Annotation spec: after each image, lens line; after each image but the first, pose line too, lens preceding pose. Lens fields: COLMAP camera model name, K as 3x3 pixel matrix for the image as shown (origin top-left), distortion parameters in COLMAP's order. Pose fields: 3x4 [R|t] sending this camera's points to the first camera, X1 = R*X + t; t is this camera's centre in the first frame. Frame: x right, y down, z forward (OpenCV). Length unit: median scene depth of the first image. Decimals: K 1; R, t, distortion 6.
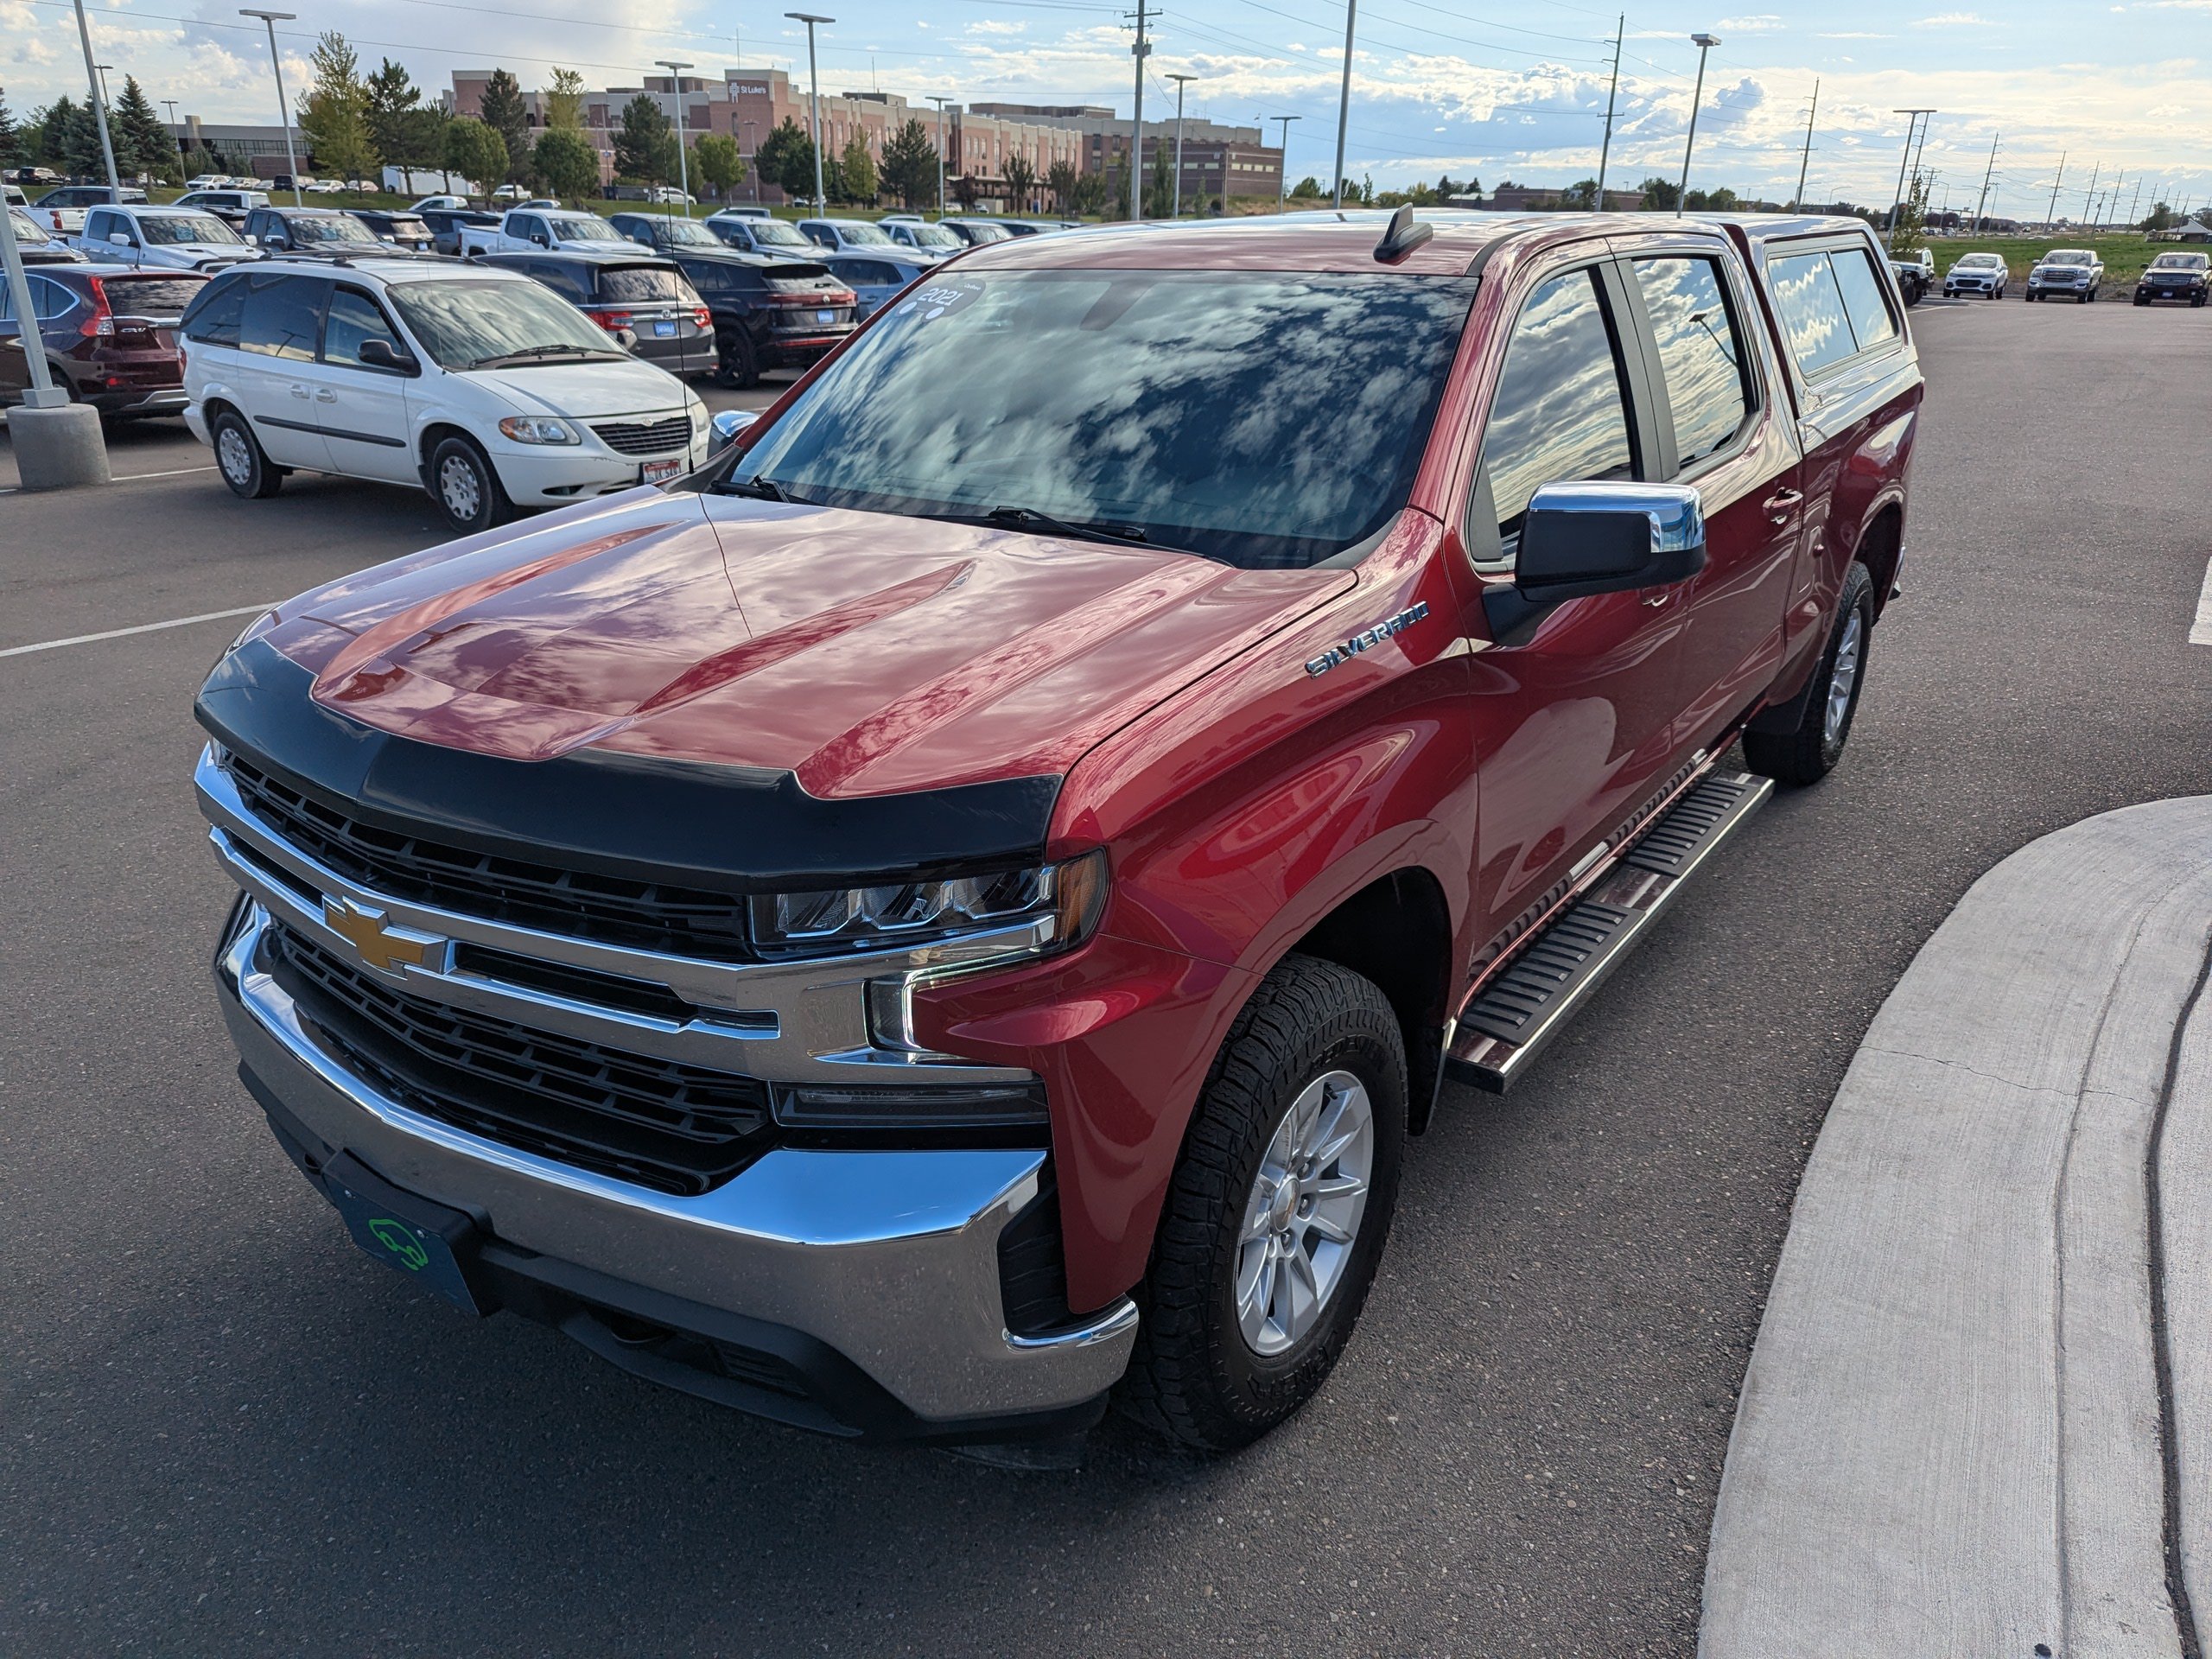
lens RADIAL K [[1576.0, 0, 1106.0], [0, 1576.0, 829.5], [0, 0, 1]] dist [0.045954, -0.039687]
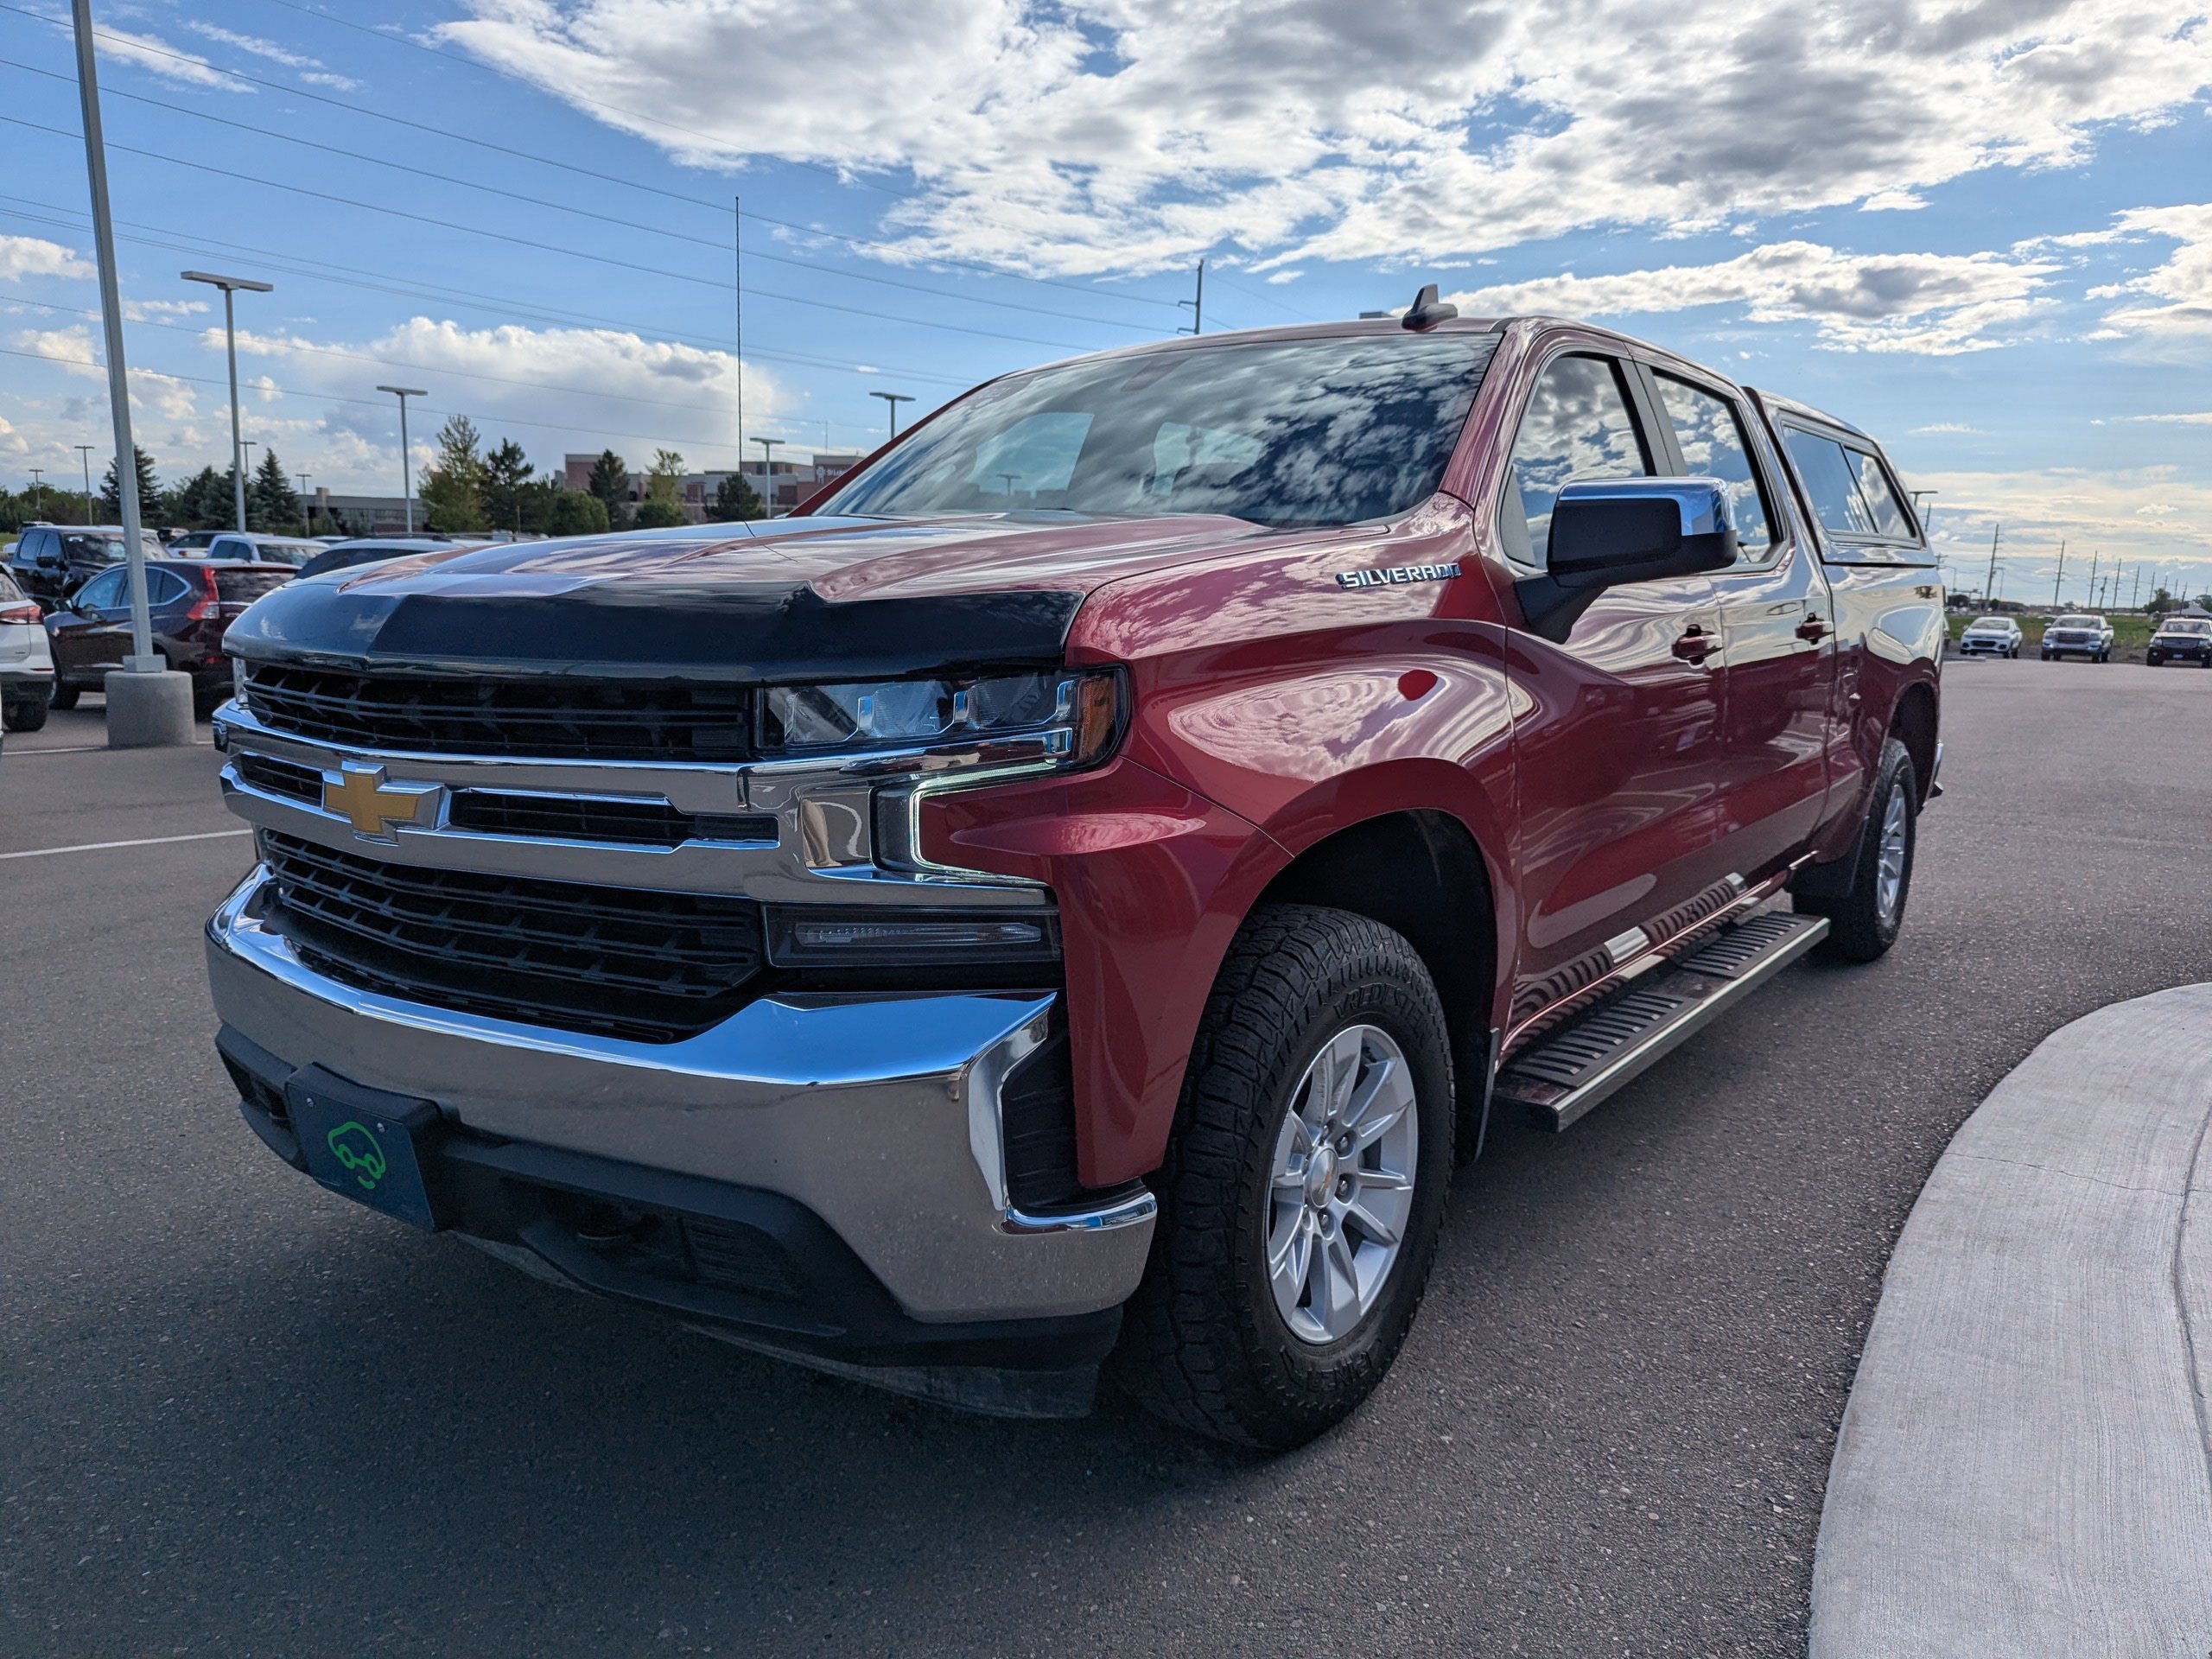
lens RADIAL K [[1571.3, 0, 1130.0], [0, 1571.3, 830.3], [0, 0, 1]] dist [0.051292, -0.052246]
pose [[0.999752, 0.013611, -0.017622, 0.011805], [-0.017186, 0.974886, -0.222042, 0.190844], [0.014157, 0.222290, 0.974878, 0.046822]]
